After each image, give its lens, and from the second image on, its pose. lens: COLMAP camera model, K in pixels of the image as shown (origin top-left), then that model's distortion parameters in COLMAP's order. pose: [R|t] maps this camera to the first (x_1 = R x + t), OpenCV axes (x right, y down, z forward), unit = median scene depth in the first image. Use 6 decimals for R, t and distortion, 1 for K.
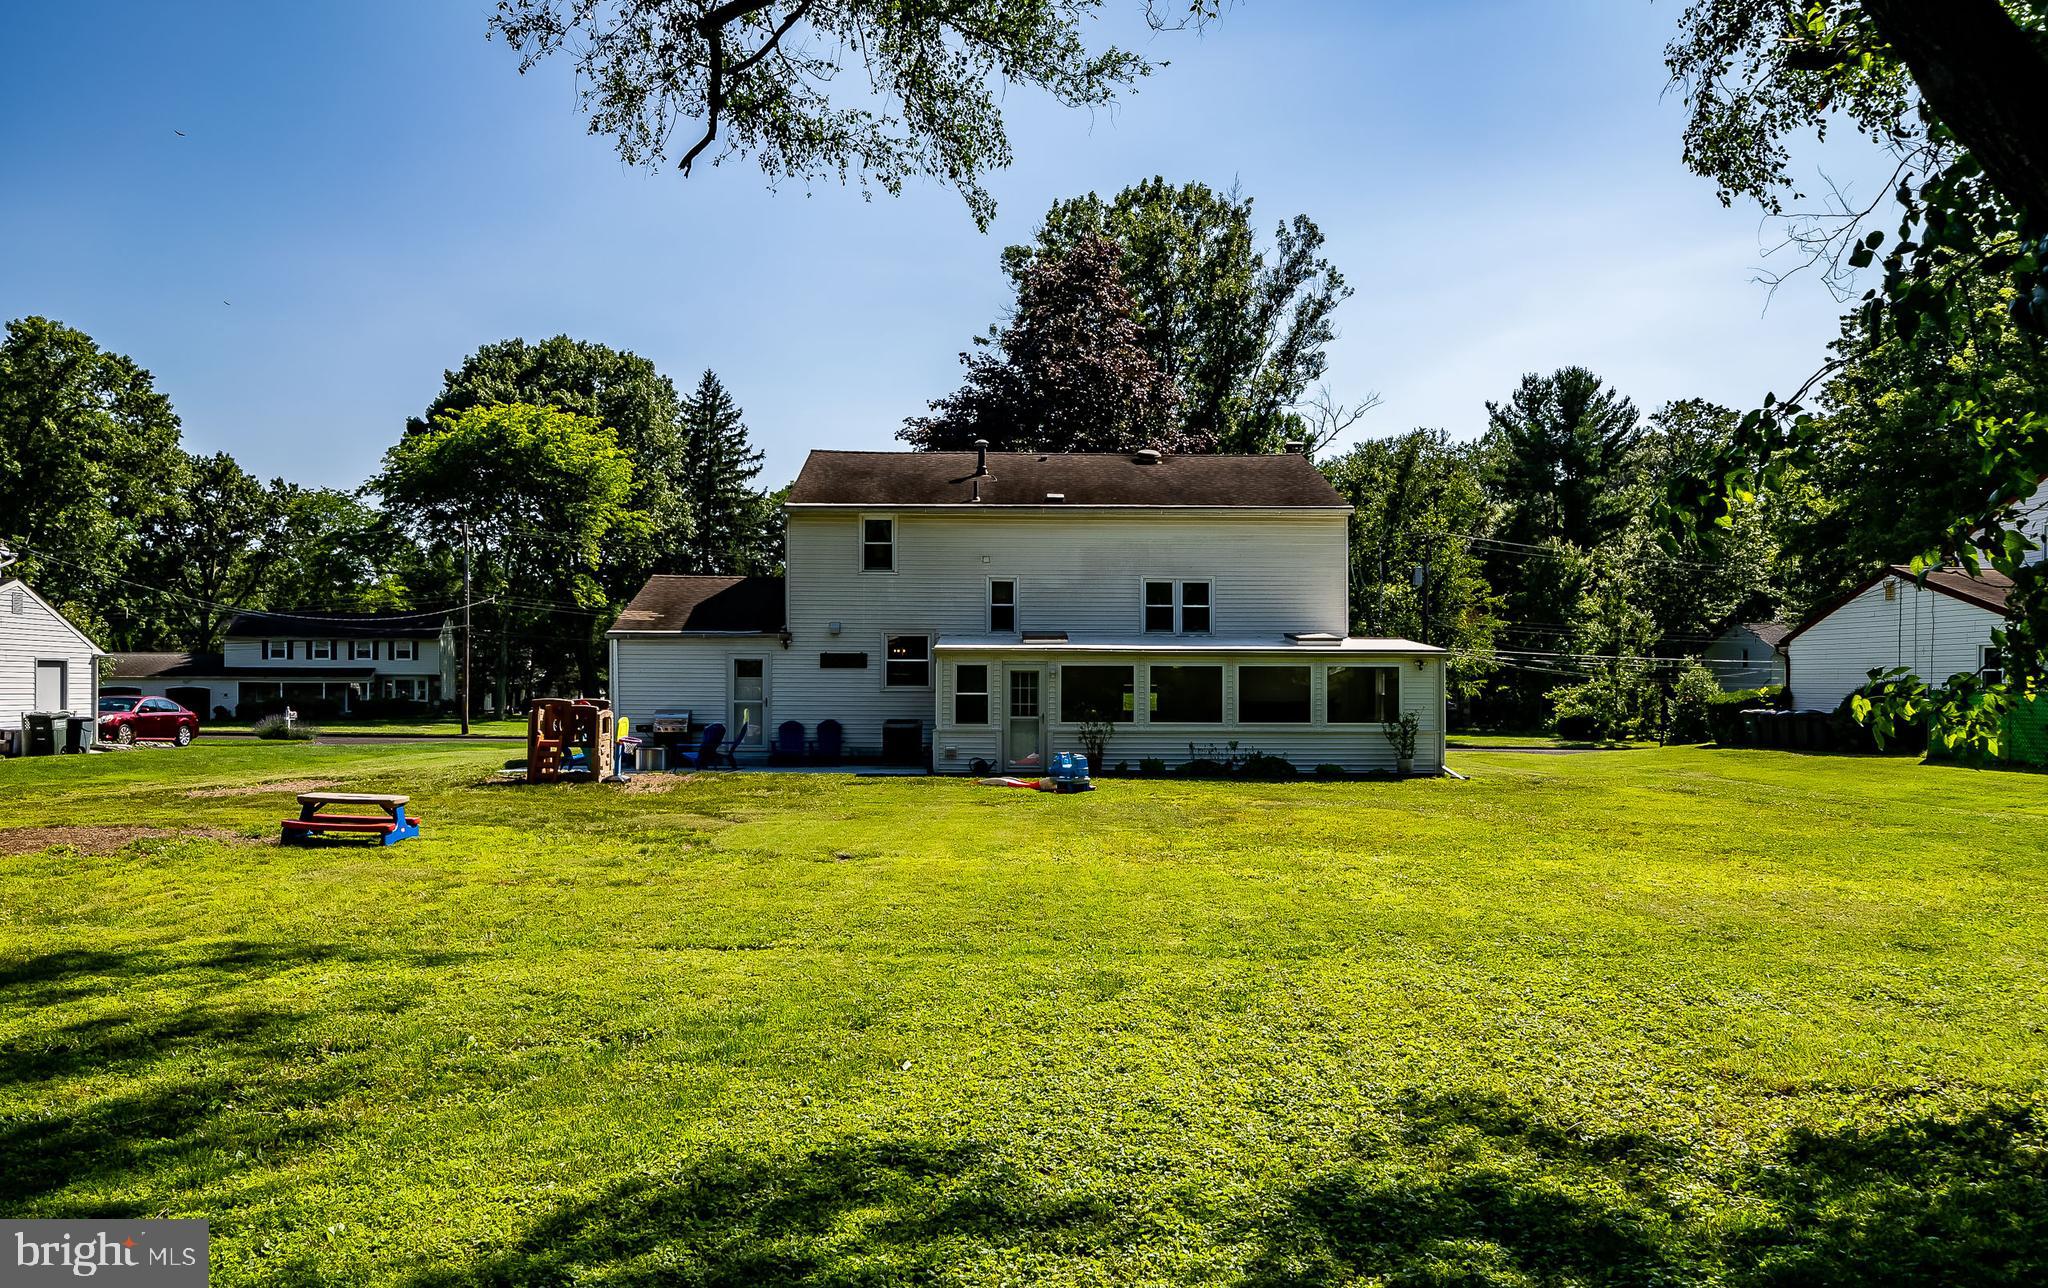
lens RADIAL K [[1414.3, 0, 1023.2], [0, 1414.3, 645.6], [0, 0, 1]] dist [-0.001761, 0.000050]
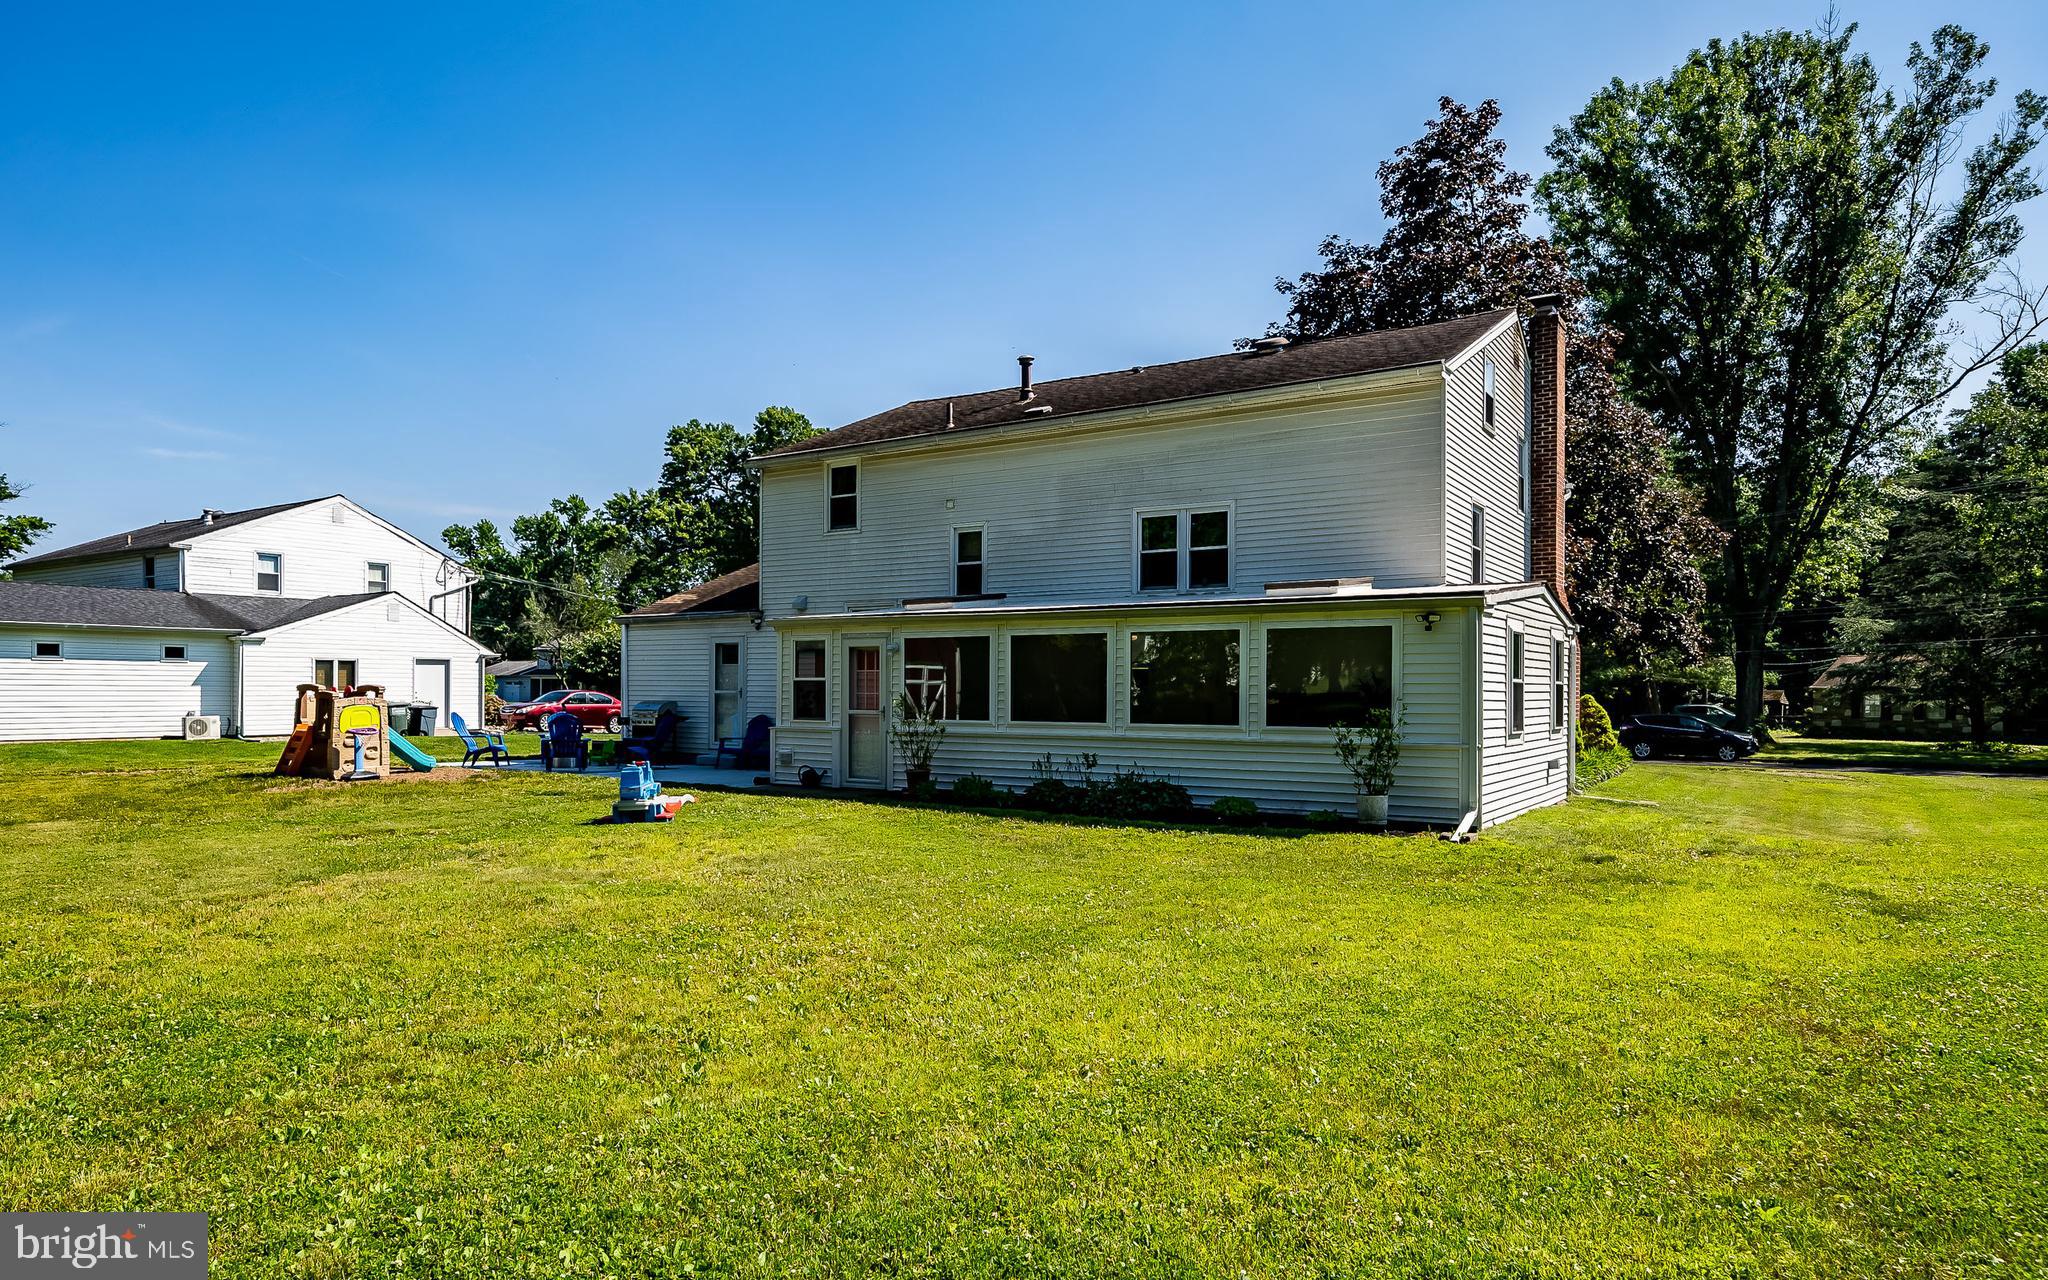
lens RADIAL K [[1239.5, 0, 1023.9], [0, 1239.5, 652.6], [0, 0, 1]] dist [0.009399, 0.002971]
pose [[0.820523, -0.017790, -0.571336, 0.381763], [0.015905, 0.999839, -0.008290, 0.024478], [0.571392, -0.002285, 0.820674, 0.476290]]
